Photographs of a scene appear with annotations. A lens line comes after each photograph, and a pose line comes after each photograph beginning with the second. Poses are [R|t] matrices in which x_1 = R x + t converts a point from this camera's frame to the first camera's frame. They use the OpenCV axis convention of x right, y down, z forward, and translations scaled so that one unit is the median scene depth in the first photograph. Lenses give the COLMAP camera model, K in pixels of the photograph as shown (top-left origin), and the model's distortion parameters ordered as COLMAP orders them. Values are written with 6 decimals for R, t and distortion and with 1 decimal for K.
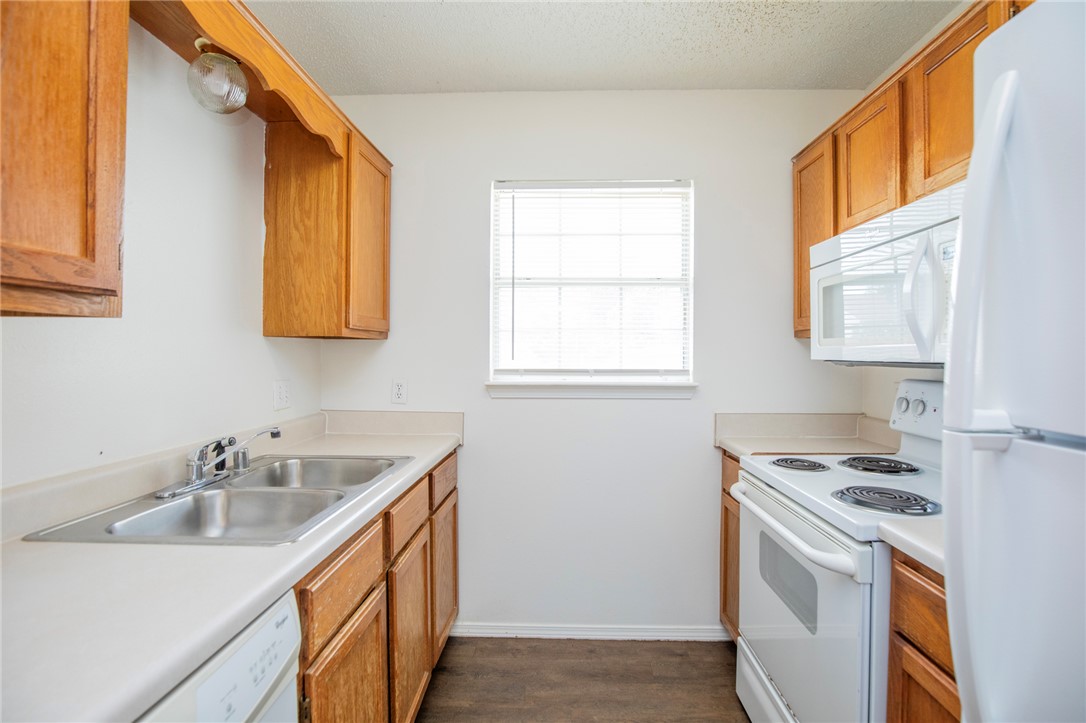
lens RADIAL K [[510.8, 0, 546.5], [0, 510.8, 358.6], [0, 0, 1]] dist [-0.028824, 0.000851]
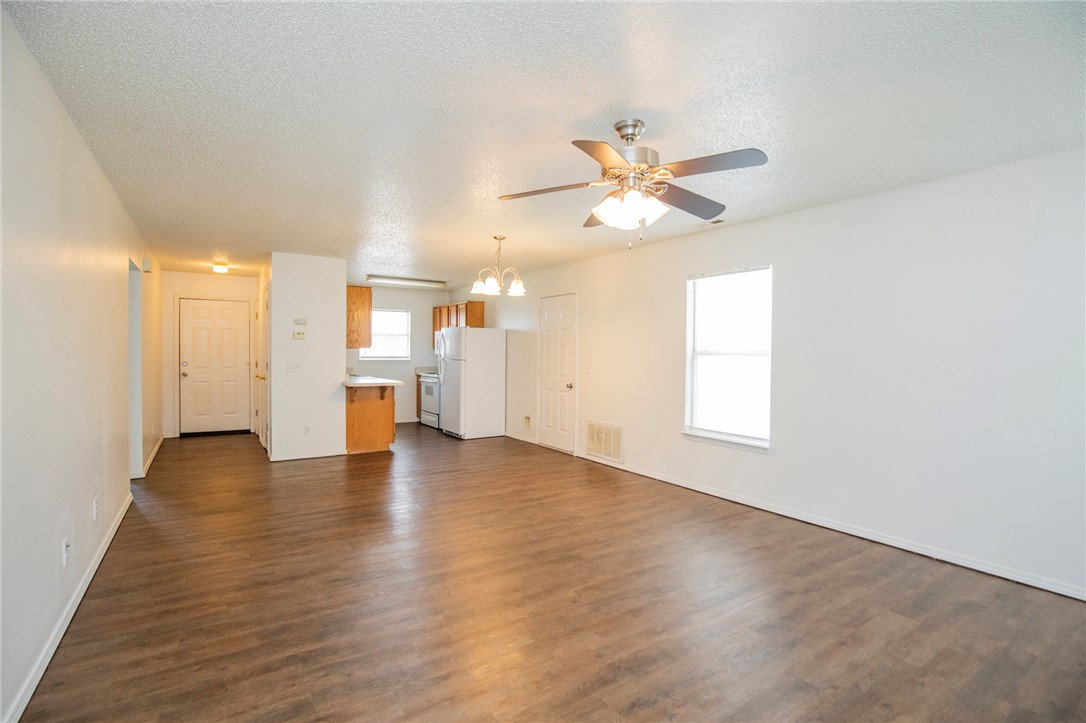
lens RADIAL K [[510.8, 0, 546.5], [0, 510.8, 358.6], [0, 0, 1]] dist [-0.028824, 0.000851]
pose [[0.817303, -0.002999, 0.576200, -1.479287], [-0.002033, 0.999965, 0.008088, 0.002713], [-0.576204, -0.007781, 0.817269, -3.745458]]
